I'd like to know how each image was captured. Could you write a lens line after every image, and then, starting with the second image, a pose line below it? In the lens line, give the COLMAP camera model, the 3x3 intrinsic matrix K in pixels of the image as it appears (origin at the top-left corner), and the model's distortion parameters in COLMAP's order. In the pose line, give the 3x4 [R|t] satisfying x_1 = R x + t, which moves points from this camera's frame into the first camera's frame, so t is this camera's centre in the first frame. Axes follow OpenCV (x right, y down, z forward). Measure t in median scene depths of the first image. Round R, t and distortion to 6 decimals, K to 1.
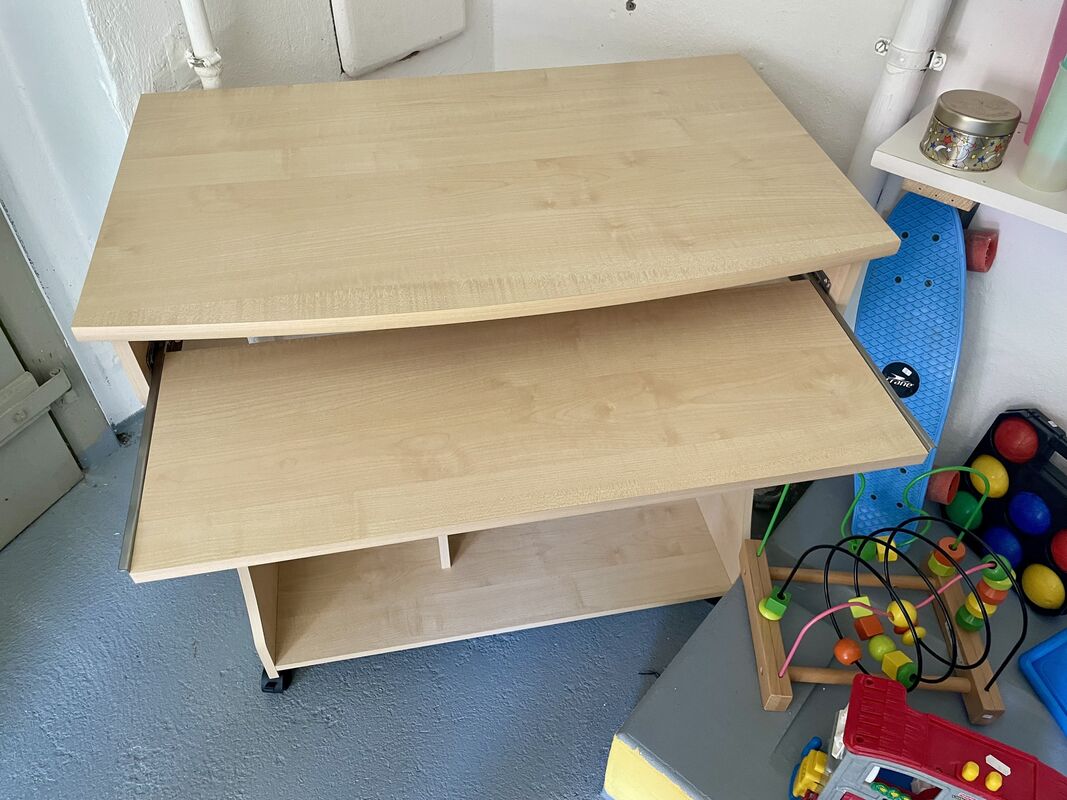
lens RADIAL K [[839.4, 0, 532.3], [0, 839.4, 396.1], [0, 0, 1]] dist [-0.008085, -0.034549]
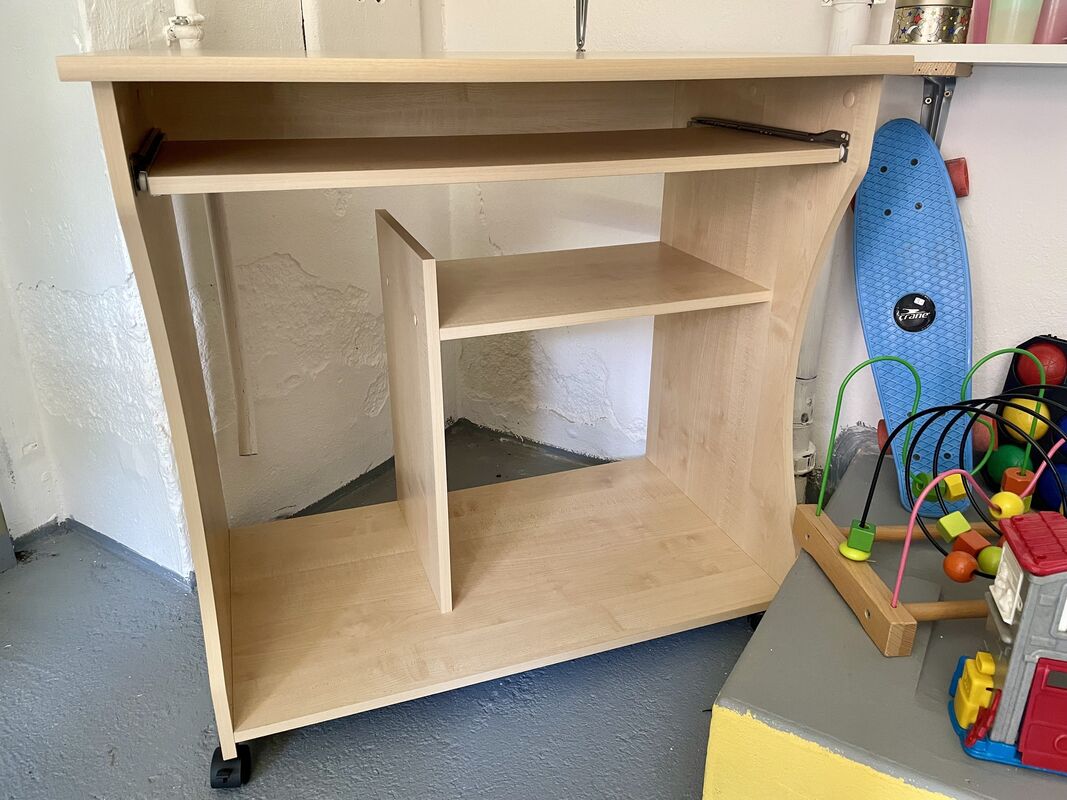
lens RADIAL K [[839.4, 0, 537.9], [0, 839.4, 399.4], [0, 0, 1]] dist [-0.008085, -0.034549]
pose [[0.986913, -0.069030, 0.145731, -0.127207], [0.119695, 0.919185, -0.375196, 0.350945], [-0.108054, 0.387729, 0.915418, 0.182076]]
